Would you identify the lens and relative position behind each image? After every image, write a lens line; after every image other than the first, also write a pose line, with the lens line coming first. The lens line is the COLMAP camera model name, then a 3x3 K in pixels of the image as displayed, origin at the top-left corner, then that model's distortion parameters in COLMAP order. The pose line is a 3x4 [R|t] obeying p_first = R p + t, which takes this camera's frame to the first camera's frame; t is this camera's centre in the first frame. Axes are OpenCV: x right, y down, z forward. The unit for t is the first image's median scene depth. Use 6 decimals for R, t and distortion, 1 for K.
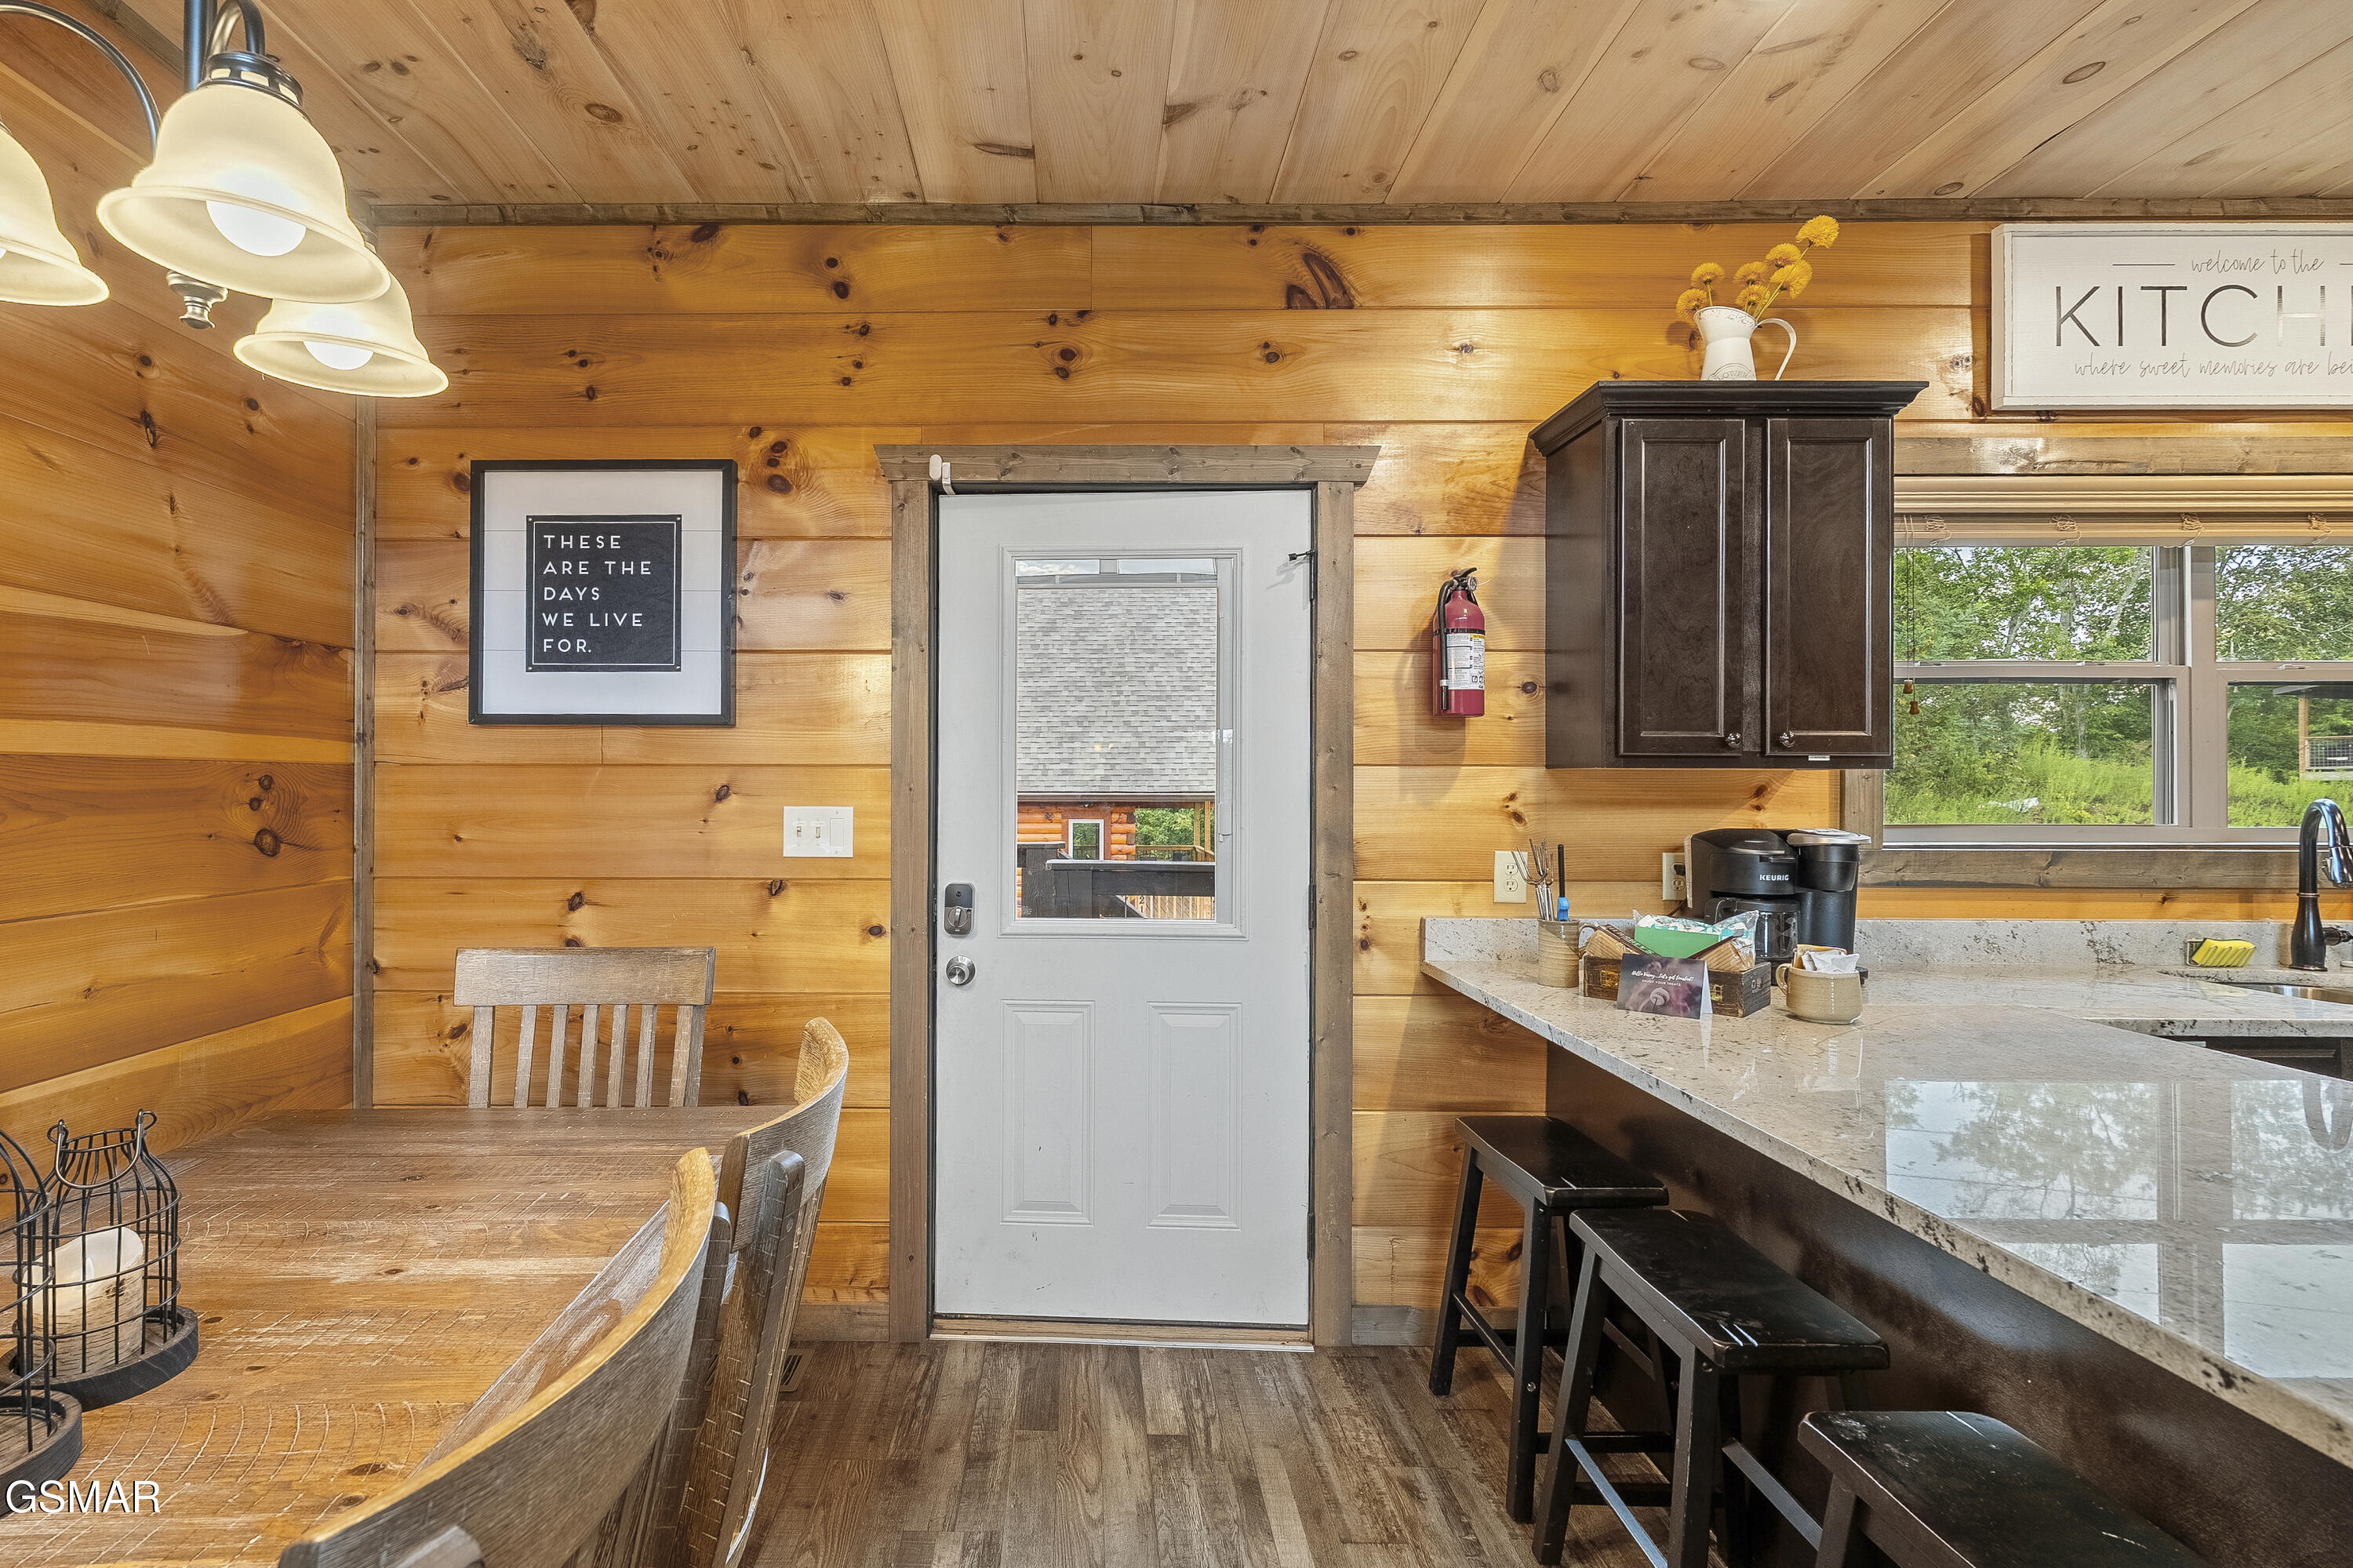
lens RADIAL K [[1039.2, 0, 1101.1], [0, 1039.2, 776.9], [0, 0, 1]] dist [-0.004298, 0.000758]
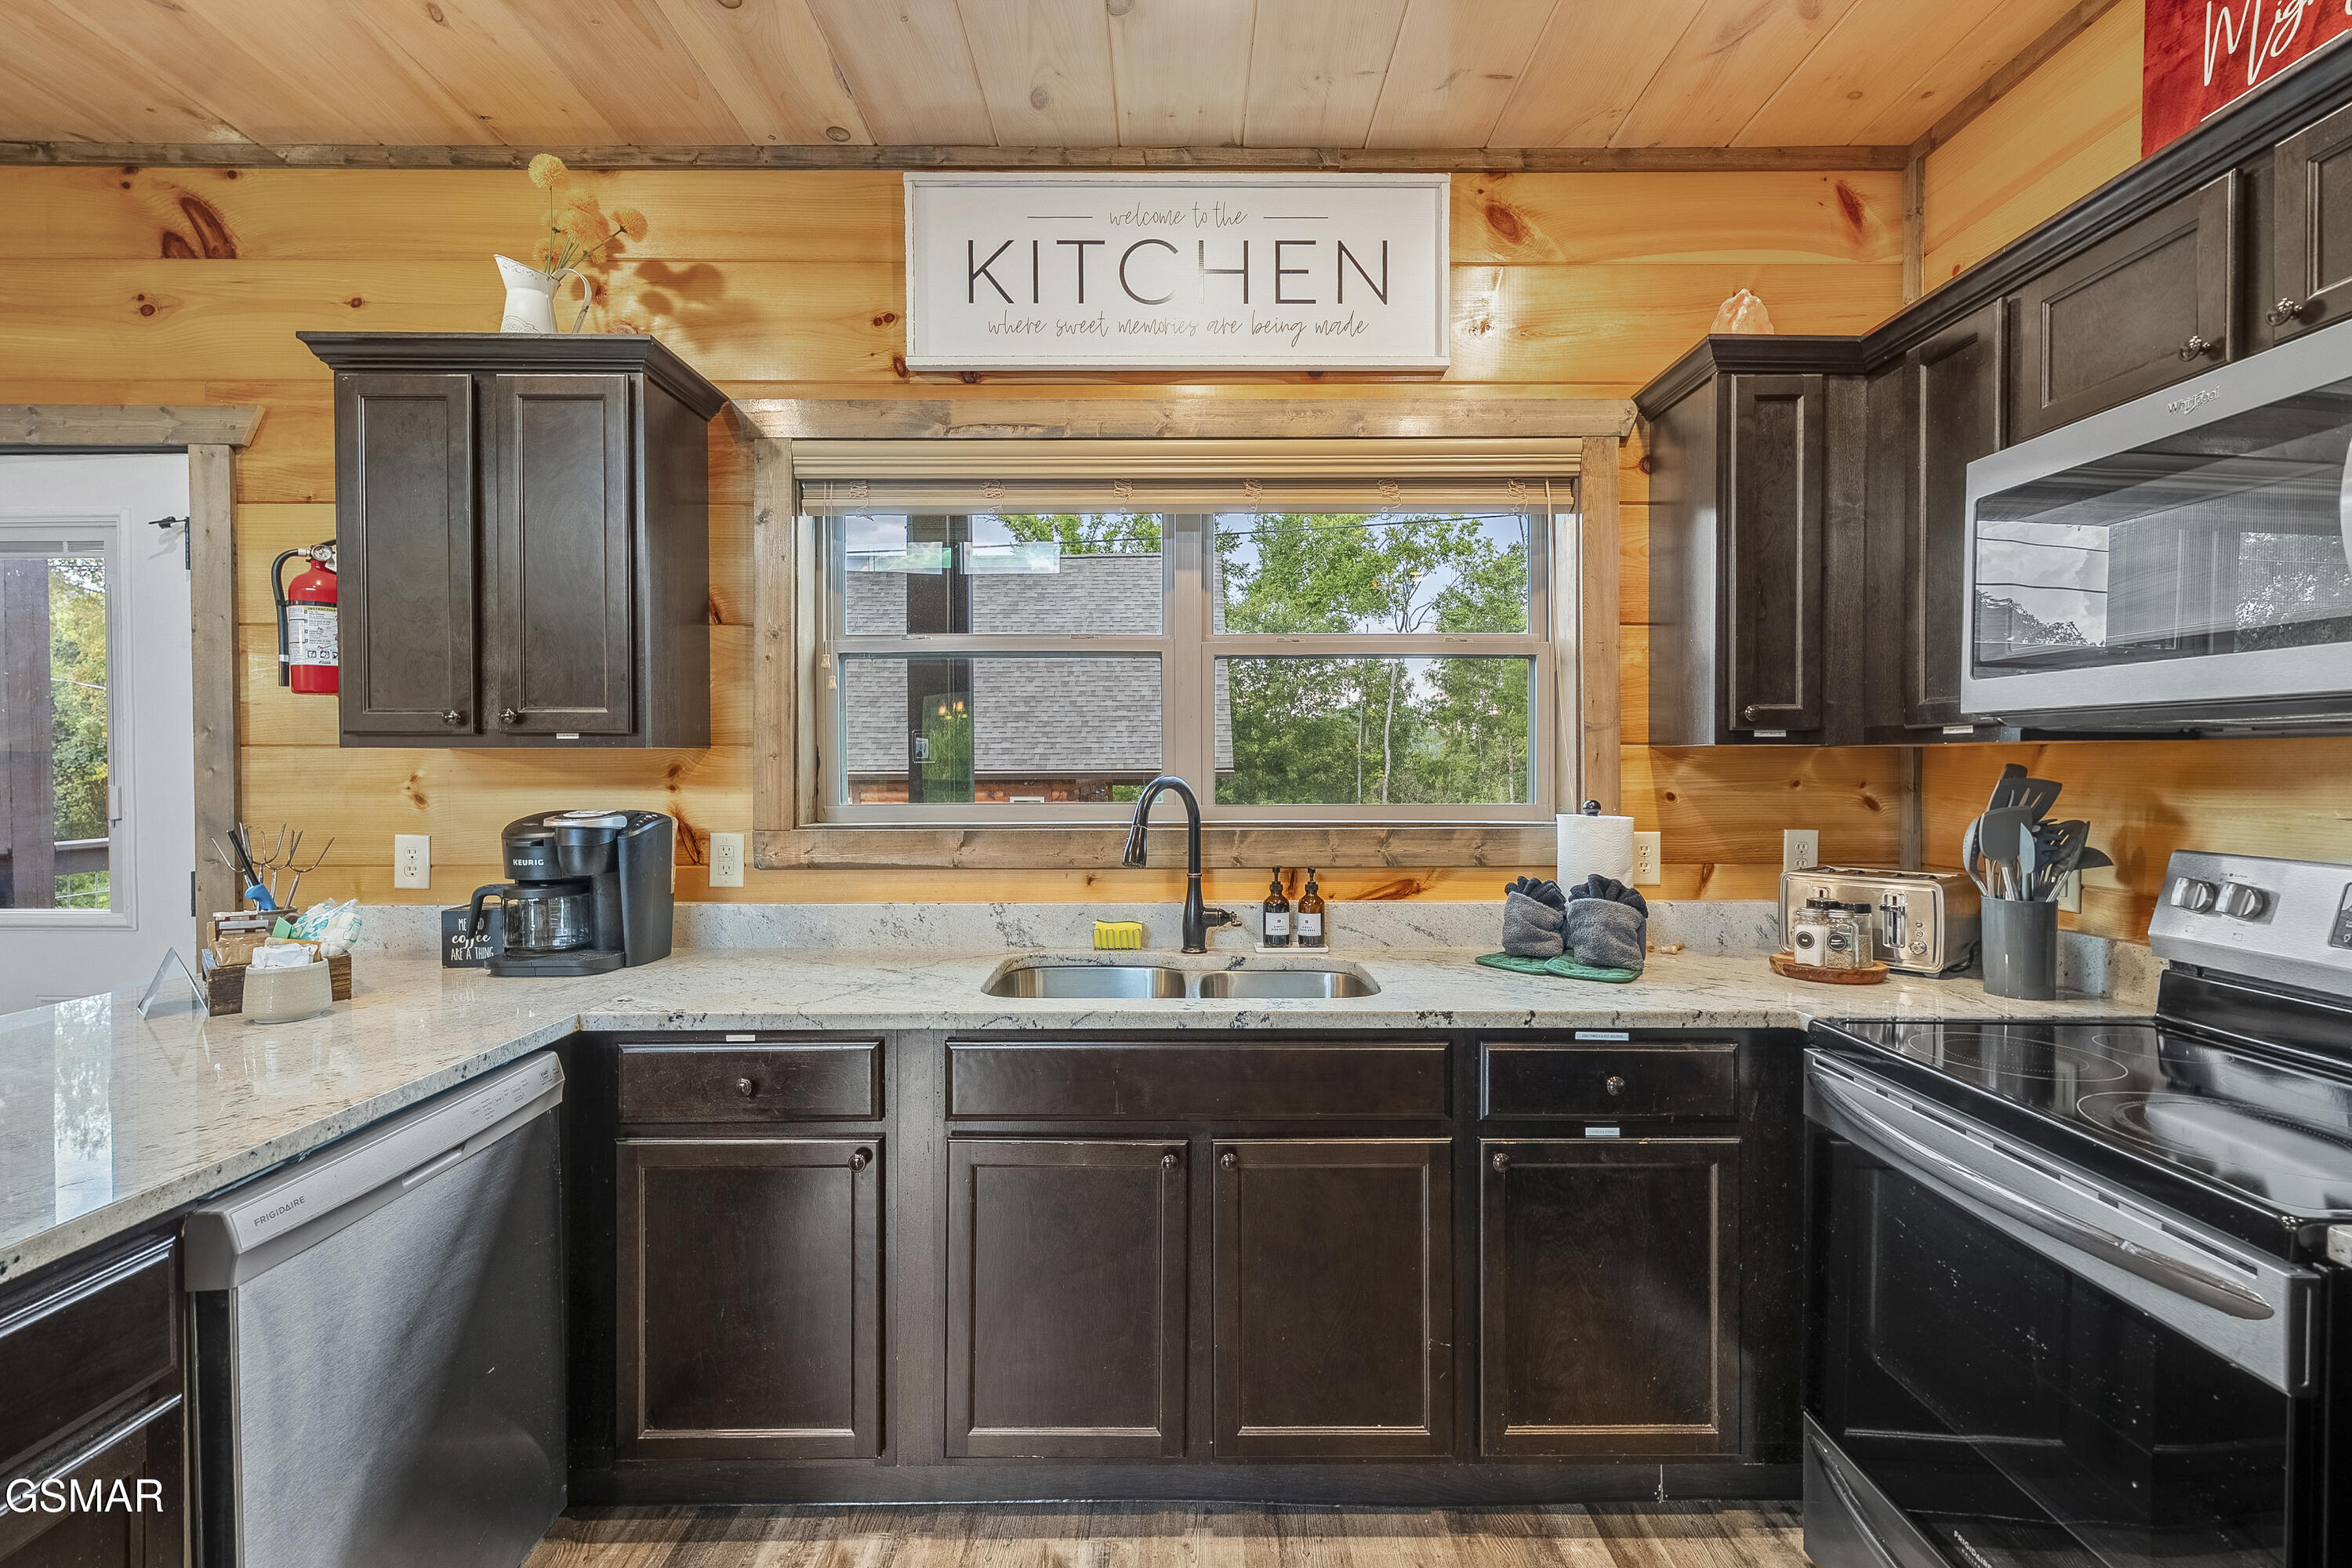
lens RADIAL K [[1038.8, 0, 1182.6], [0, 1038.8, 778.1], [0, 0, 1]] dist [-0.004298, 0.000758]
pose [[0.999505, -0.005052, 0.031040, 1.086265], [0.004375, 0.999752, 0.021857, 0.002069], [-0.031143, -0.021711, 0.999279, 0.029198]]
